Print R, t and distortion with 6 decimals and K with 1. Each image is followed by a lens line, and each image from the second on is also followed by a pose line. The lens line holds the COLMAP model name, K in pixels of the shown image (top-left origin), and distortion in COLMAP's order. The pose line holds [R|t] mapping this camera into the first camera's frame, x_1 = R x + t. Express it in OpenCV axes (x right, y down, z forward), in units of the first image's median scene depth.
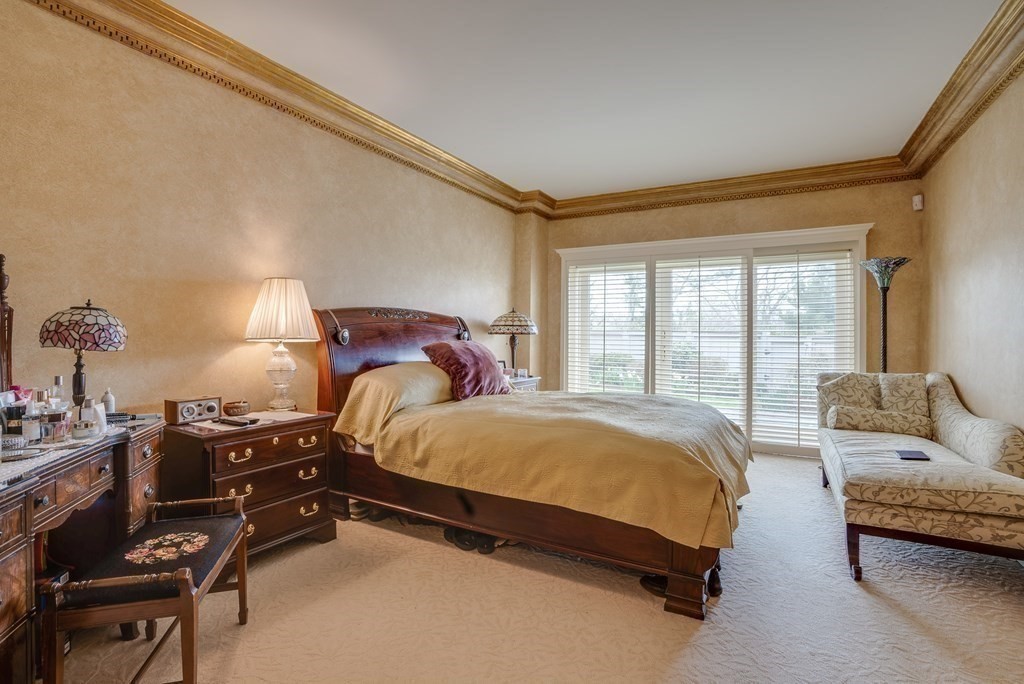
lens RADIAL K [[457.7, 0, 517.3], [0, 457.7, 332.3], [0, 0, 1]] dist [-0.043917, 0.010178]
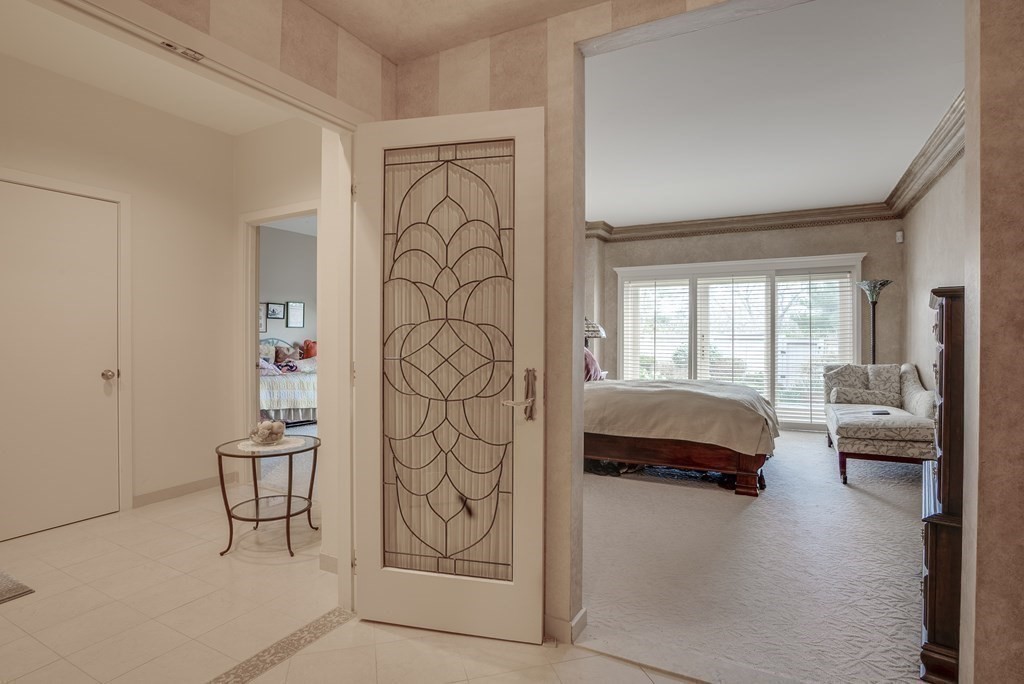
lens RADIAL K [[508.0, 0, 507.6], [0, 508.0, 336.2], [0, 0, 1]] dist [-0.047395, 0.009388]
pose [[0.999957, -0.005117, 0.007778, -0.303278], [0.005091, 0.999982, 0.003299, -0.007143], [-0.007795, -0.003260, 0.999964, -0.505046]]
